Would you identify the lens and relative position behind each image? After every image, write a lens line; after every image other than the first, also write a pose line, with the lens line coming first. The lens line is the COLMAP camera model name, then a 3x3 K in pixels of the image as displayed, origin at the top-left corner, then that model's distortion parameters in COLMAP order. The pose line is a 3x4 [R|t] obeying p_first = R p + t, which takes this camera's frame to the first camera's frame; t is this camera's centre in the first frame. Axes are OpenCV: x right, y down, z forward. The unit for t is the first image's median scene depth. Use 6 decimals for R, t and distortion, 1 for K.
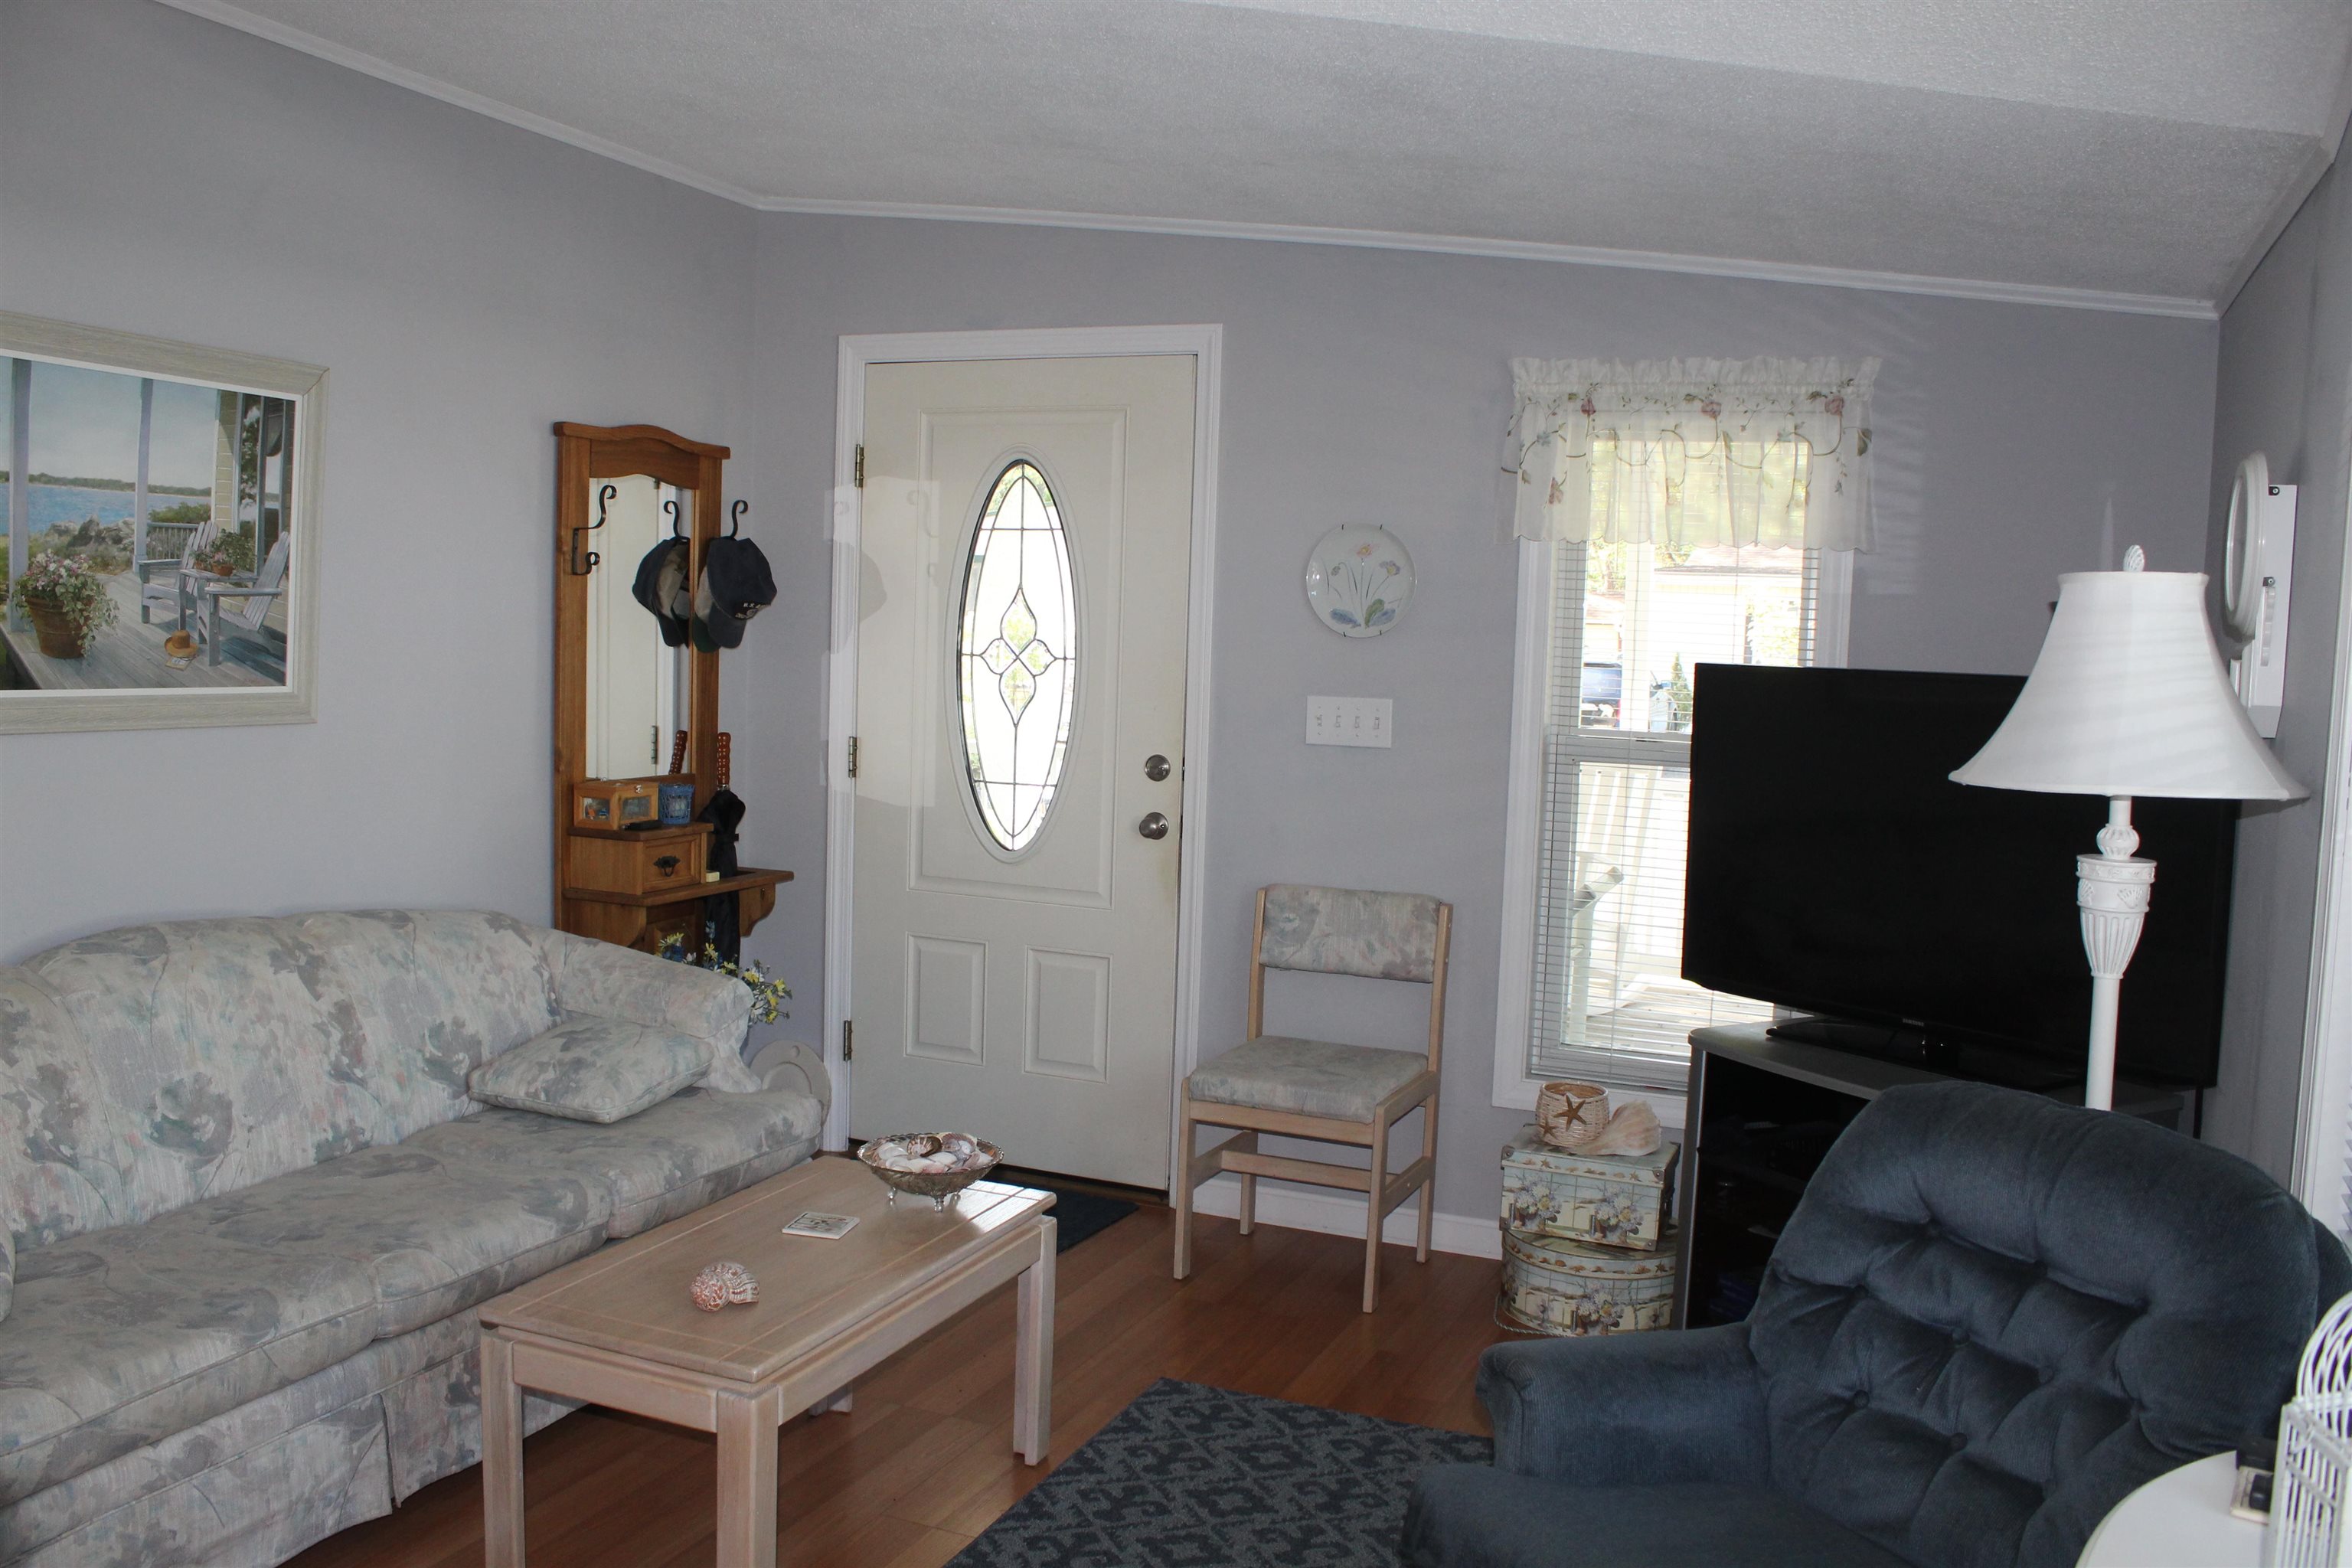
lens RADIAL K [[1948.1, 0, 1176.0], [0, 1948.1, 784.0], [0, 0, 1]] dist [-0.169268, 0.150016]
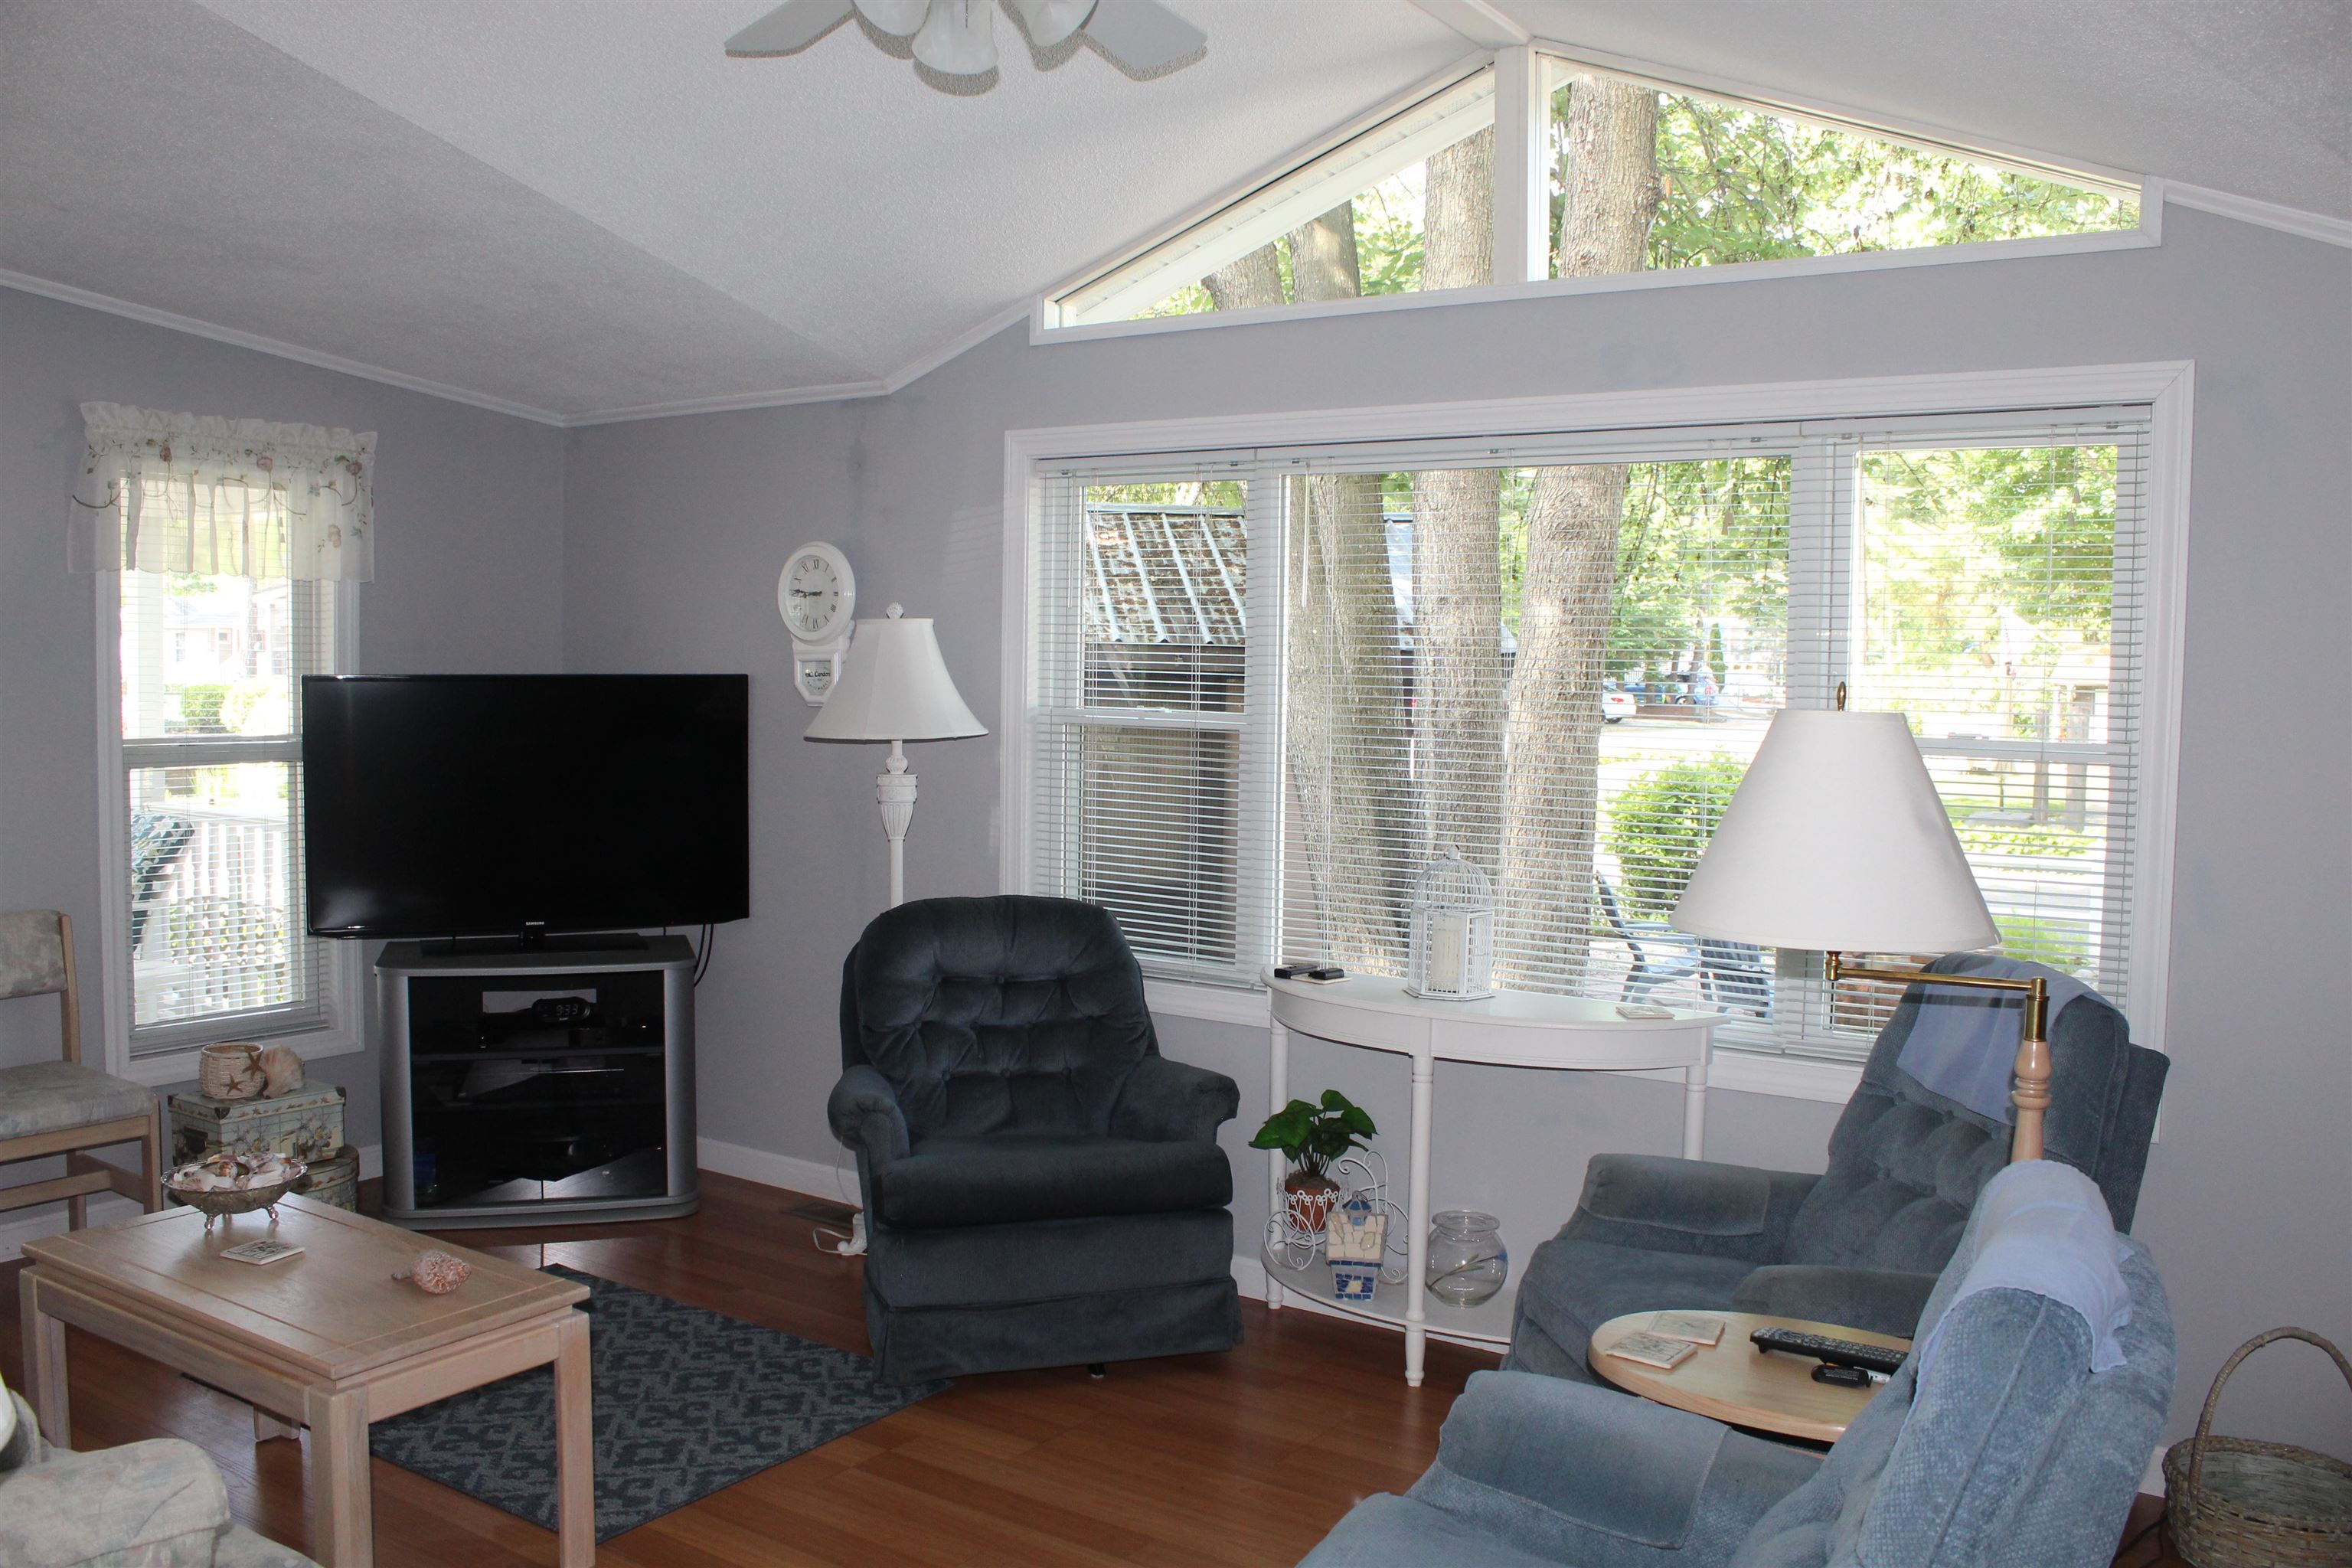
lens RADIAL K [[1948.1, 0, 1176.0], [0, 1948.1, 784.0], [0, 0, 1]] dist [-0.169268, 0.150016]
pose [[0.195146, -0.096205, 0.976044, -0.782569], [0.071260, 0.993938, 0.083721, -0.054385], [-0.978182, 0.053215, 0.200819, 0.216334]]
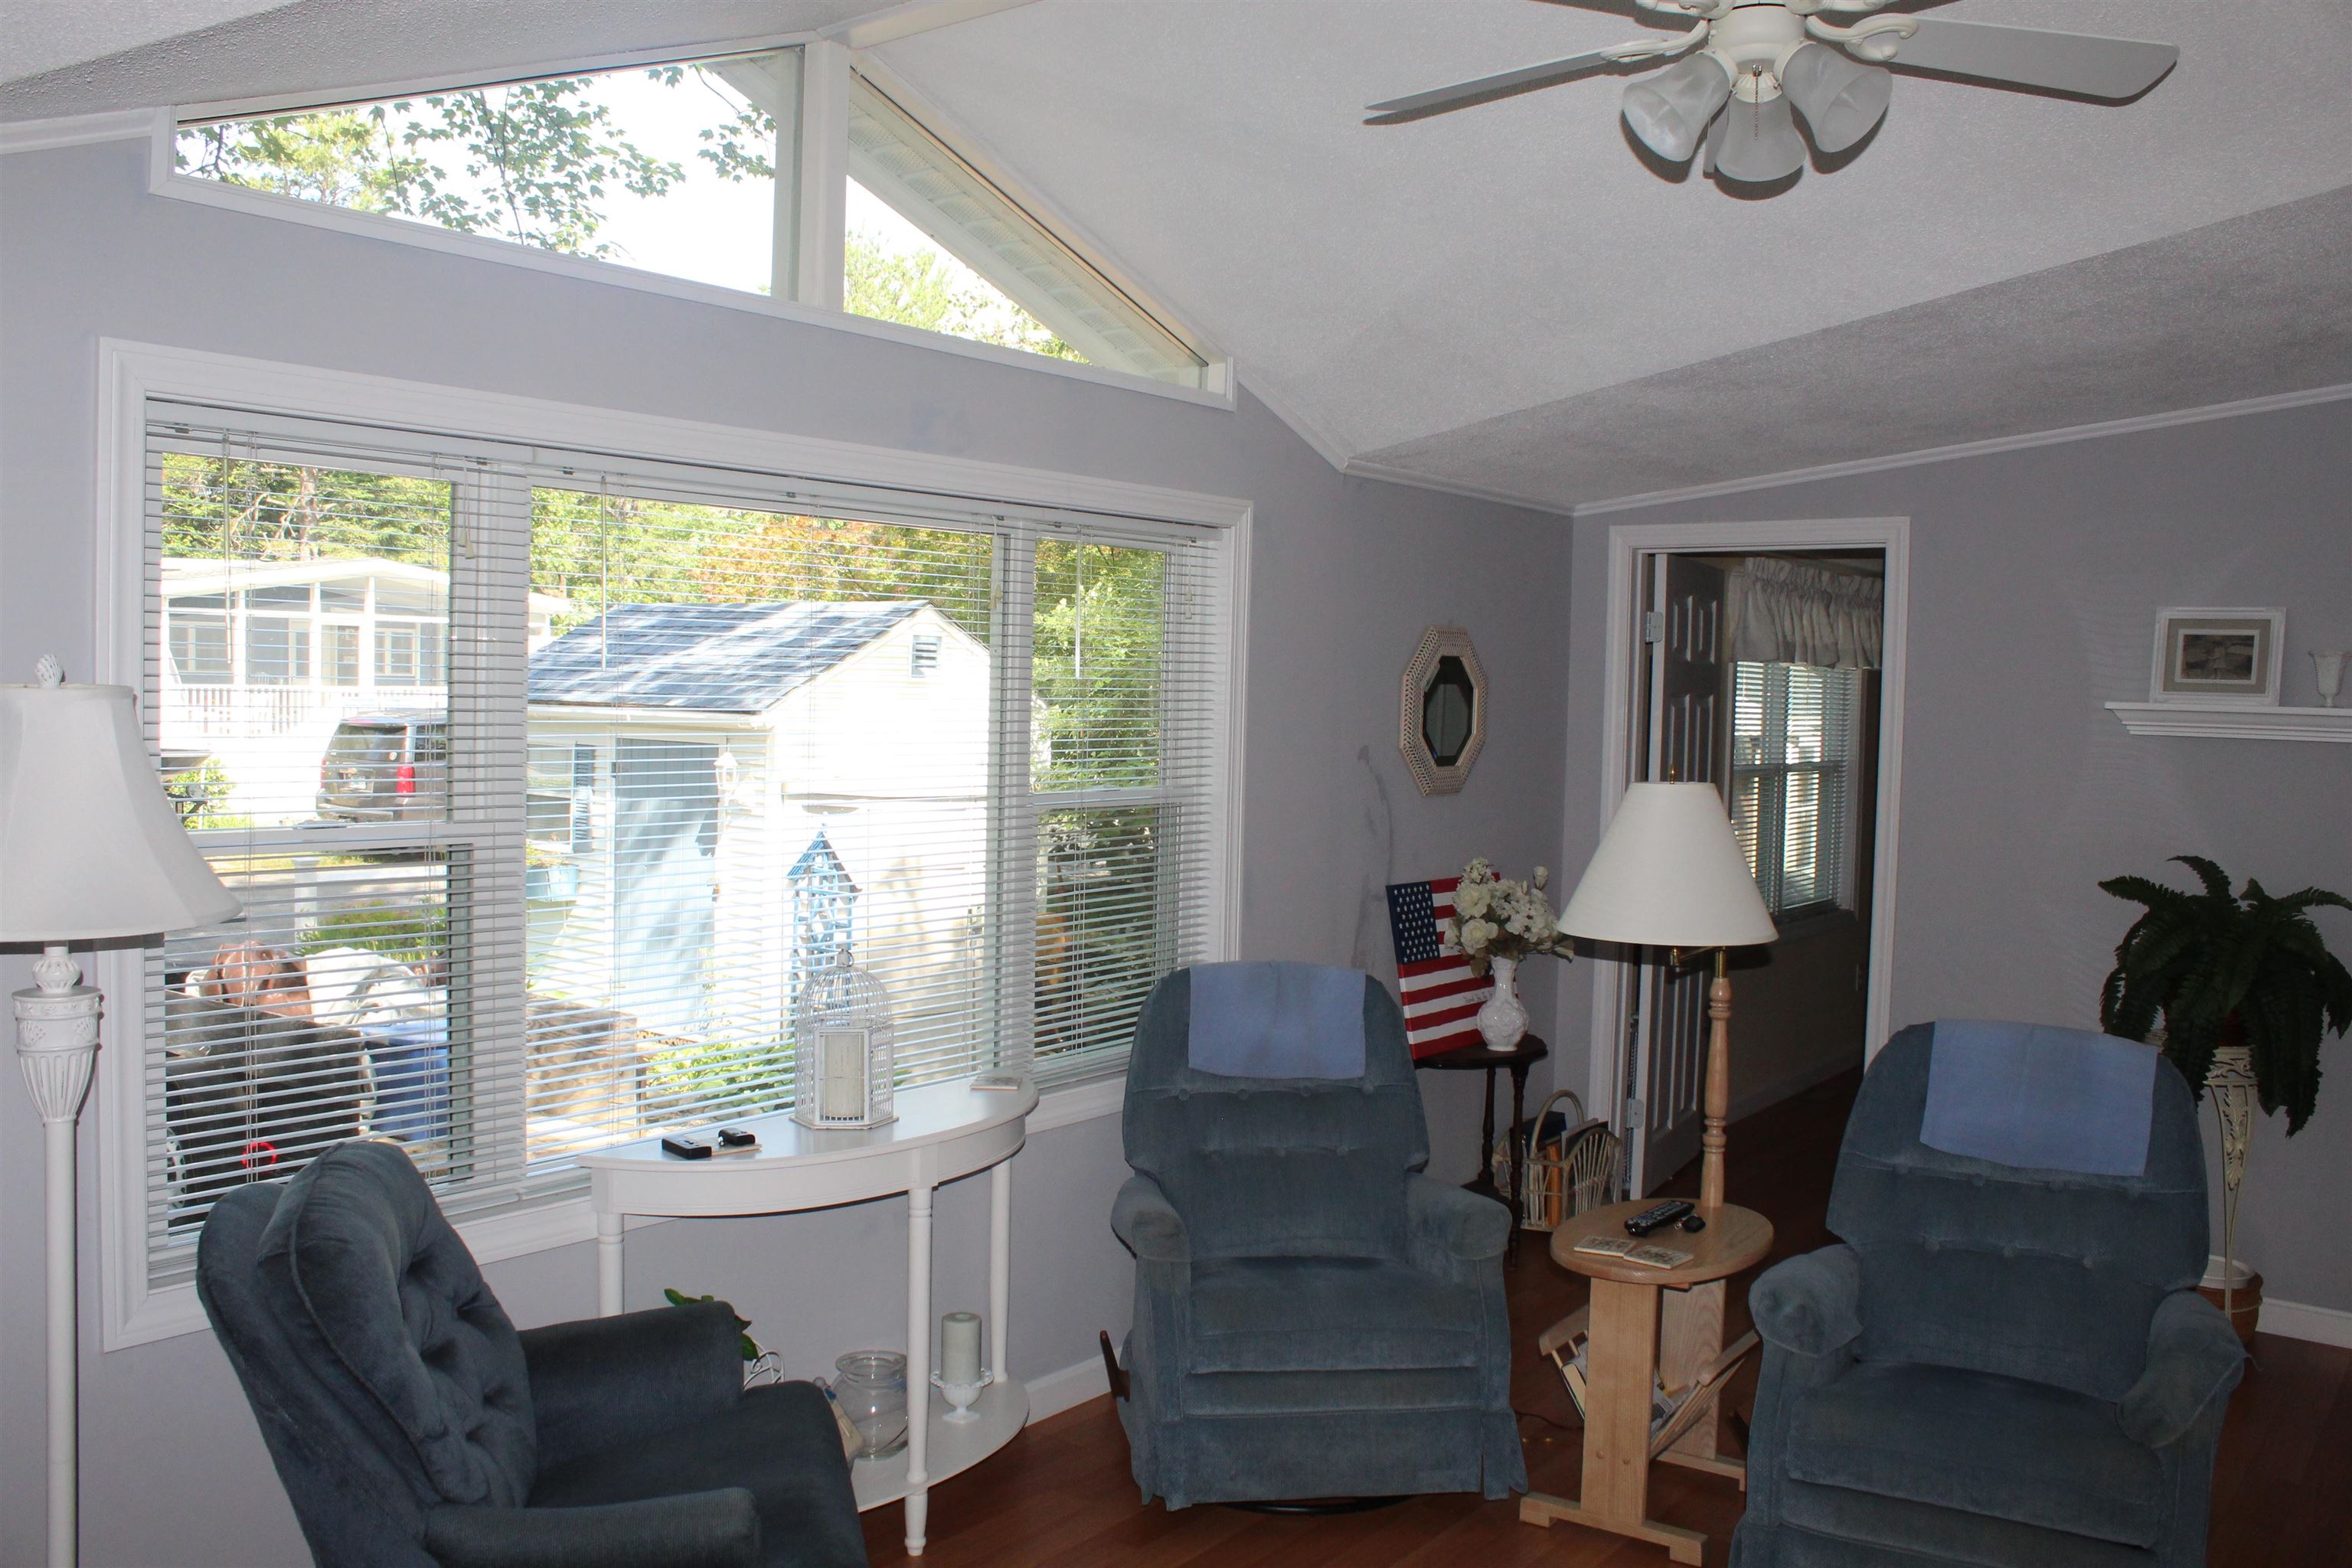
lens RADIAL K [[1948.1, 0, 1176.0], [0, 1948.1, 784.0], [0, 0, 1]] dist [-0.169268, 0.150016]
pose [[-0.968472, -0.075445, 0.237424, -0.146122], [-0.042644, 0.989179, 0.140377, -0.129676], [-0.245446, 0.125826, -0.961210, 1.048827]]
